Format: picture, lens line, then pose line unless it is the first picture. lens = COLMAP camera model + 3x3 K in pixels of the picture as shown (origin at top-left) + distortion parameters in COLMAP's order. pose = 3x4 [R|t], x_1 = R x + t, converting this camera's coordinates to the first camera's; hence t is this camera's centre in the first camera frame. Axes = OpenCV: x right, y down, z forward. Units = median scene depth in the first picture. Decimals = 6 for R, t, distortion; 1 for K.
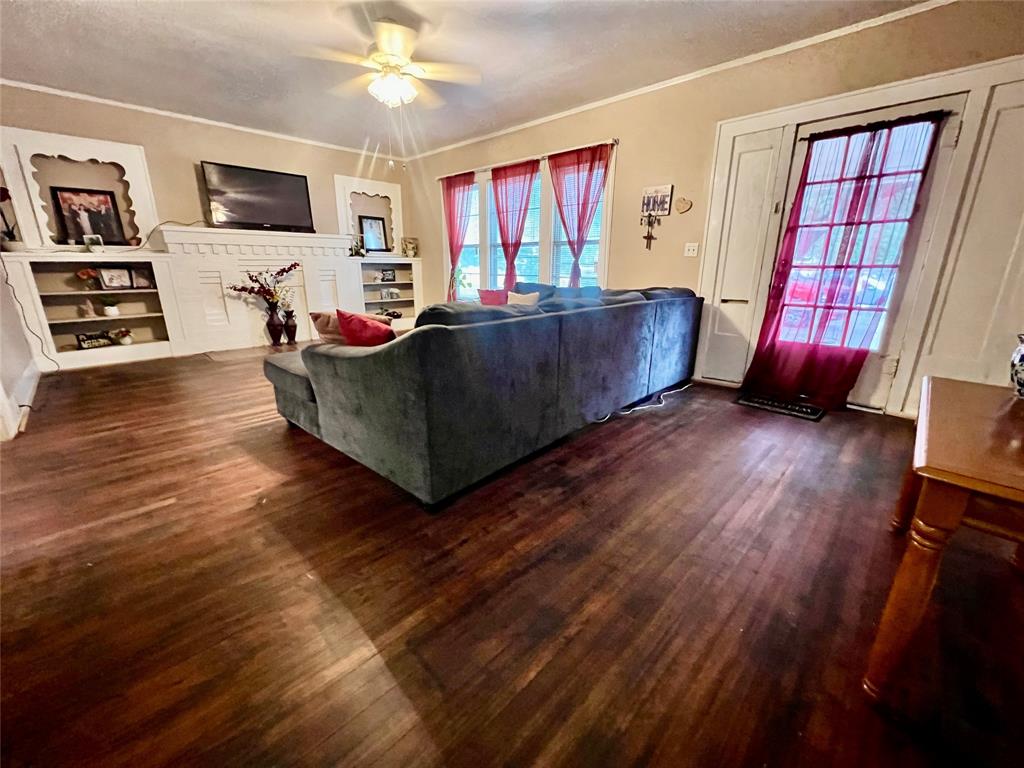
lens RADIAL K [[412.6, 0, 509.7], [0, 412.6, 381.3], [0, 0, 1]] dist [0.000373, 0.000470]
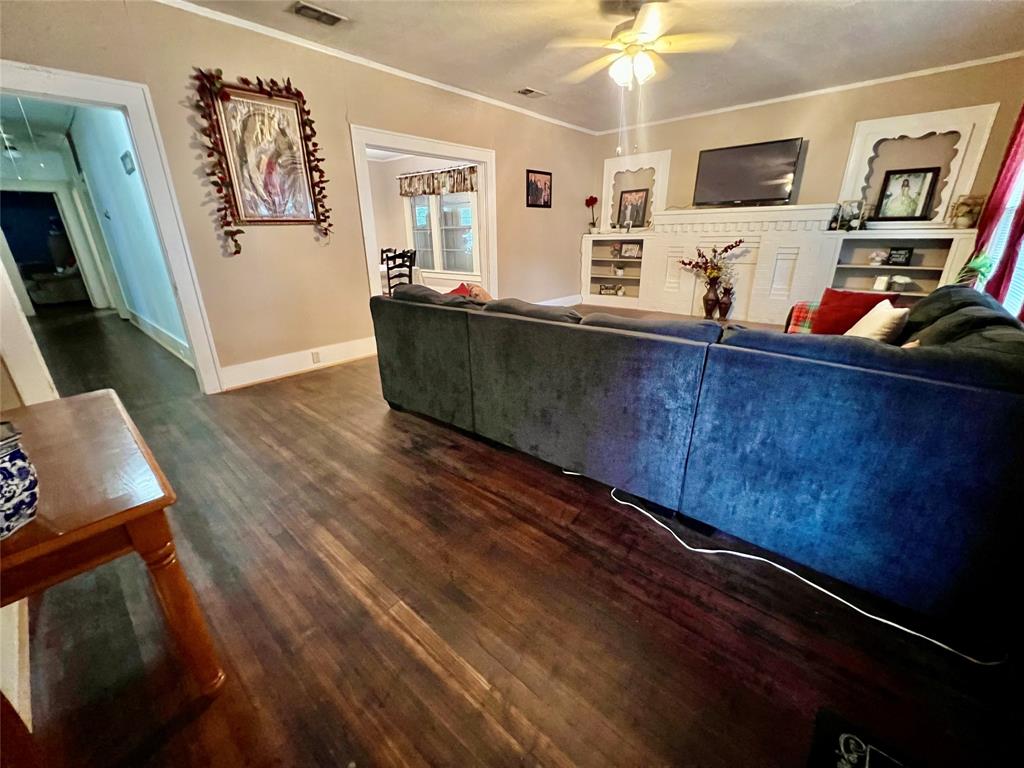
lens RADIAL K [[410.9, 0, 510.6], [0, 410.9, 381.4], [0, 0, 1]] dist [-0.005192, 0.000816]
pose [[0.060210, 0.335890, -0.939975, 0.579545], [-0.254469, 0.915734, 0.310928, -0.176536], [0.965205, 0.220473, 0.140610, 0.509137]]
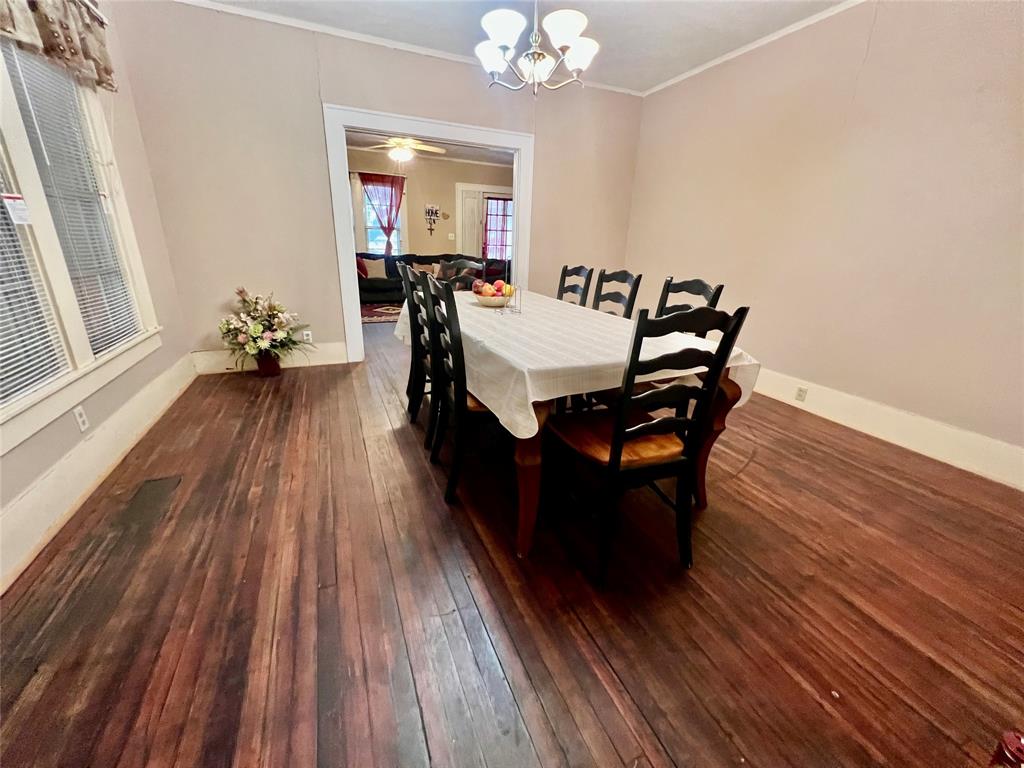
lens RADIAL K [[410.9, 0, 510.6], [0, 410.9, 381.4], [0, 0, 1]] dist [-0.005192, 0.000816]
pose [[0.370849, -0.296997, 0.879923, -1.453893], [0.224620, 0.948038, 0.225320, -0.003154], [-0.901120, 0.114089, 0.418291, -0.116462]]
